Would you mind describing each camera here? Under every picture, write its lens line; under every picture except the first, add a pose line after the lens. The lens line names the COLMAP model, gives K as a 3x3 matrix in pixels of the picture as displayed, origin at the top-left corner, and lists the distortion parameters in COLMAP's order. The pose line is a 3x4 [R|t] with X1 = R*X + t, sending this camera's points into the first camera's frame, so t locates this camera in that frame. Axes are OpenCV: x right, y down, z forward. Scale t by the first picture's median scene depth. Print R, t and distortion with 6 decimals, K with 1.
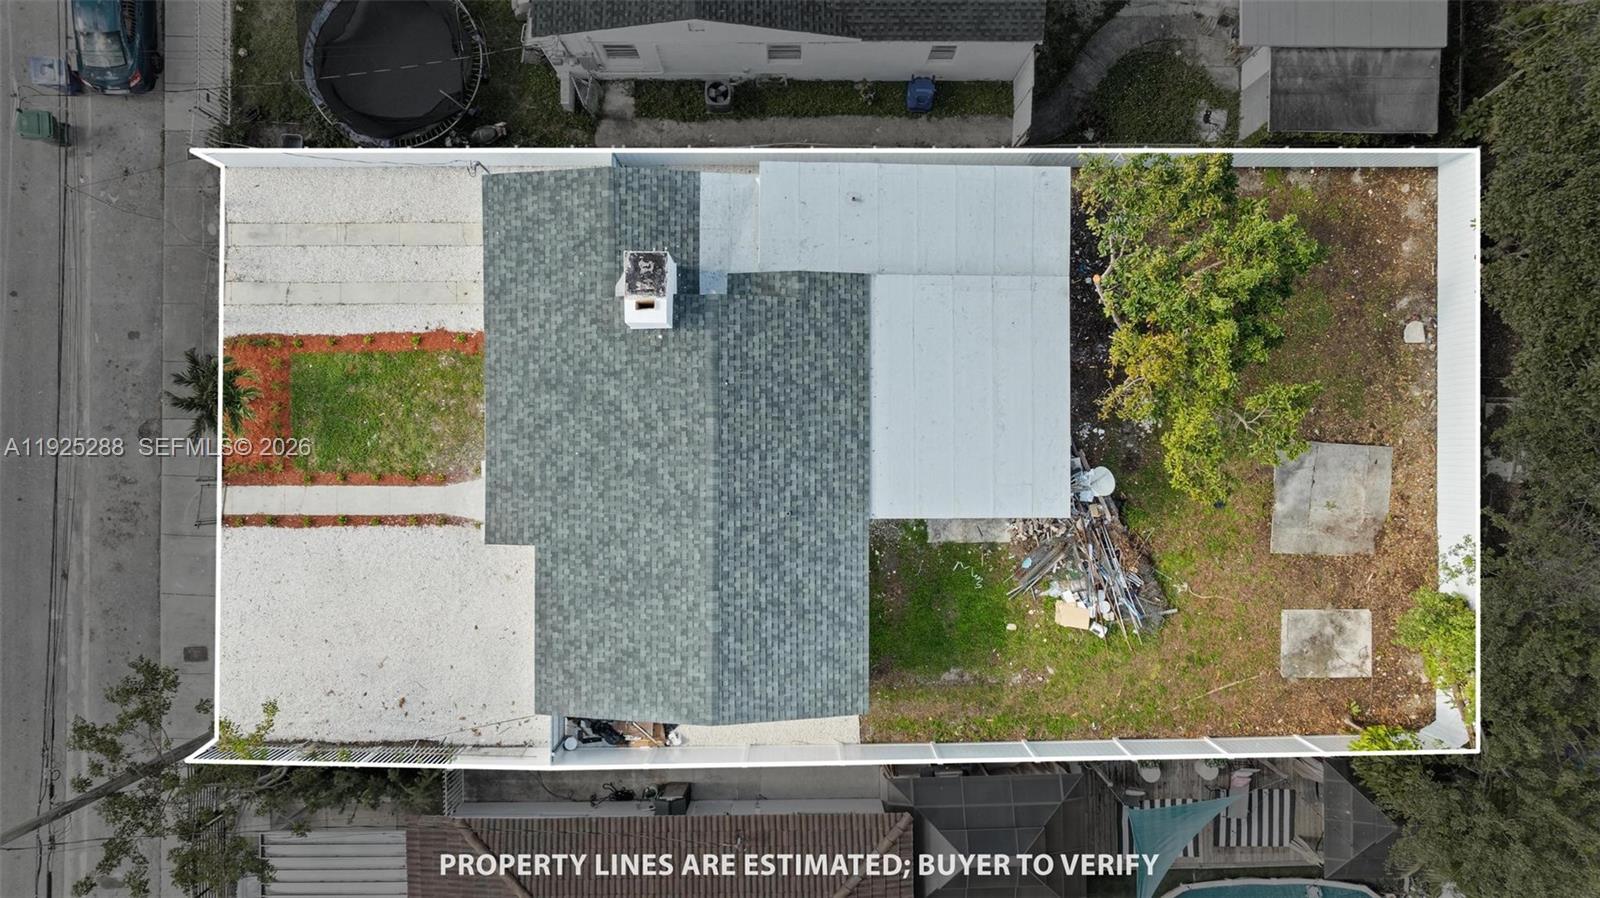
lens RADIAL K [[1087.2, 0, 800.0], [0, 1087.2, 449.0], [0, 0, 1]] dist [-0.019497, -0.001606]
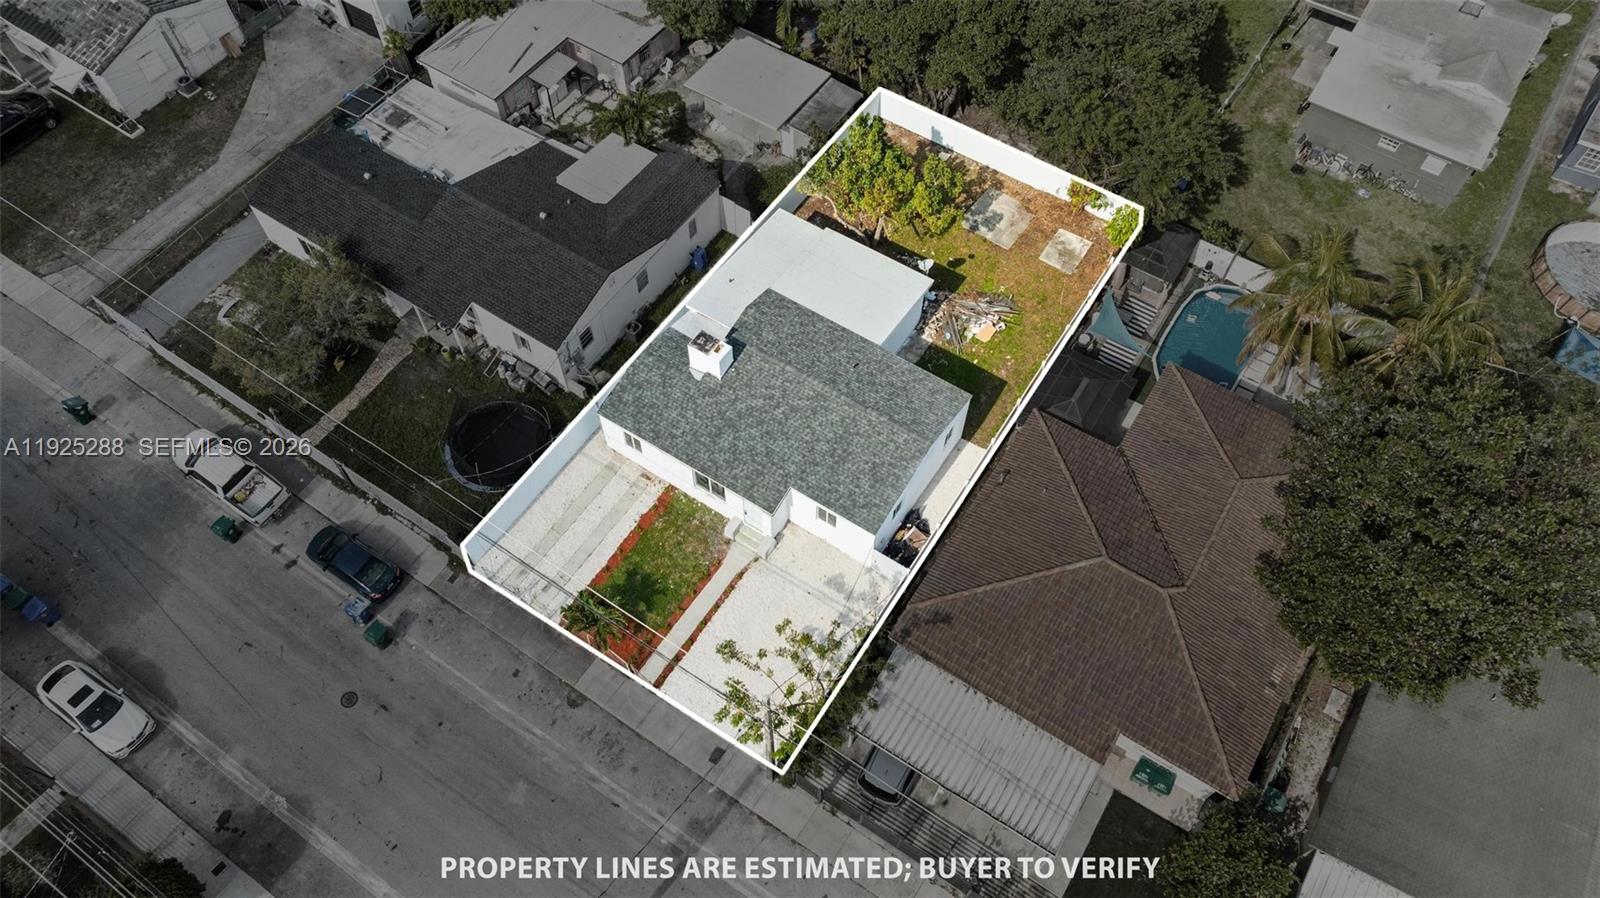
lens RADIAL K [[1087.2, 0, 800.0], [0, 1087.2, 449.0], [0, 0, 1]] dist [-0.019497, -0.001606]
pose [[0.549651, -0.719647, 0.424255, -0.815708], [0.835390, 0.475125, -0.276369, 0.484932], [-0.002686, 0.506325, 0.862339, -0.442395]]
